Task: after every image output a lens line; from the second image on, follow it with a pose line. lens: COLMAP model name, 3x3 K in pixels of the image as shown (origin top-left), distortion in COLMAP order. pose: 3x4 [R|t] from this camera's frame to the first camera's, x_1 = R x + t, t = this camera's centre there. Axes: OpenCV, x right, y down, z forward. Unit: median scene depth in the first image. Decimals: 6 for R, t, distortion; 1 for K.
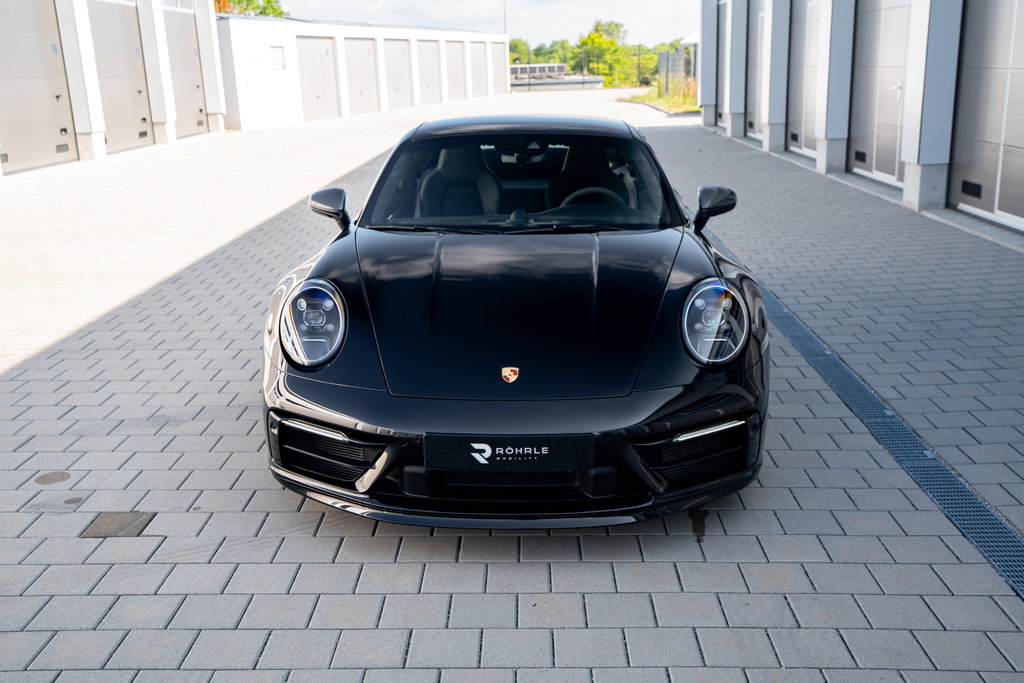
lens RADIAL K [[982.6, 0, 517.8], [0, 982.6, 342.1], [0, 0, 1]] dist [0.080221, 0.021547]
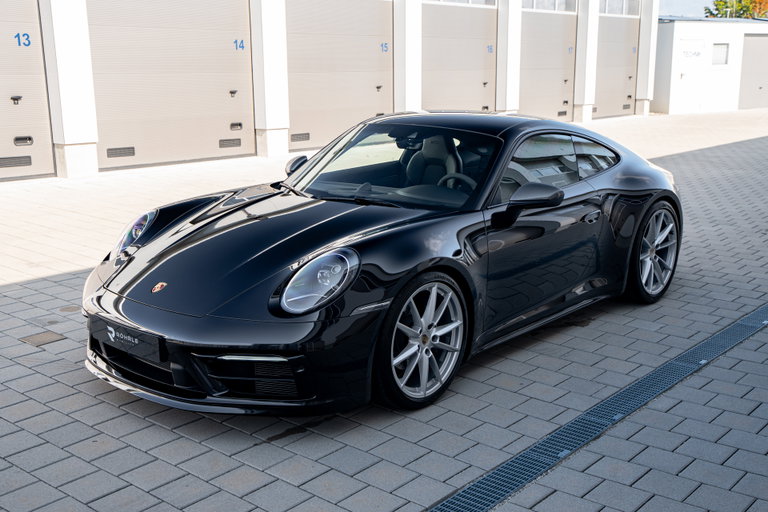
lens RADIAL K [[831.3, 0, 397.7], [0, 831.3, 277.9], [0, 0, 1]] dist [0.049641, 0.022342]
pose [[0.789187, 0.172678, -0.589378, 0.802126], [-0.180995, 0.982432, 0.045481, -0.080042], [0.586877, 0.070781, 0.806576, 0.193869]]
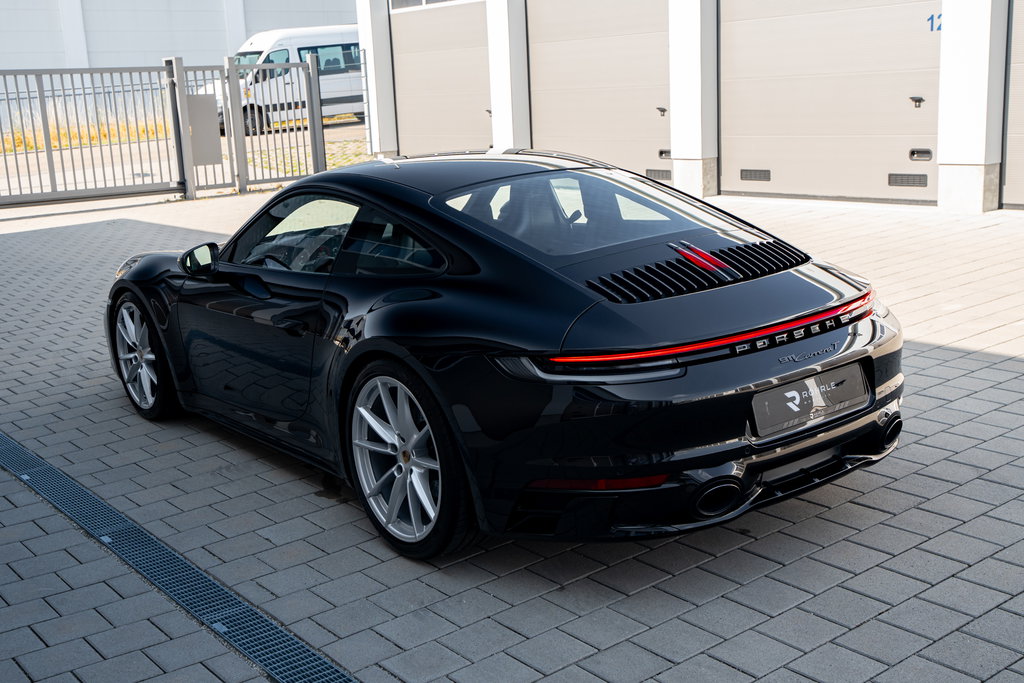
lens RADIAL K [[1201.4, 0, 529.8], [0, 1201.4, 338.1], [0, 0, 1]] dist [0.018693, 0.015415]
pose [[-0.746764, 0.204314, -0.632929, 0.856019], [-0.107754, 0.901906, 0.418275, -0.708744], [0.656302, 0.380554, -0.651495, 2.426341]]
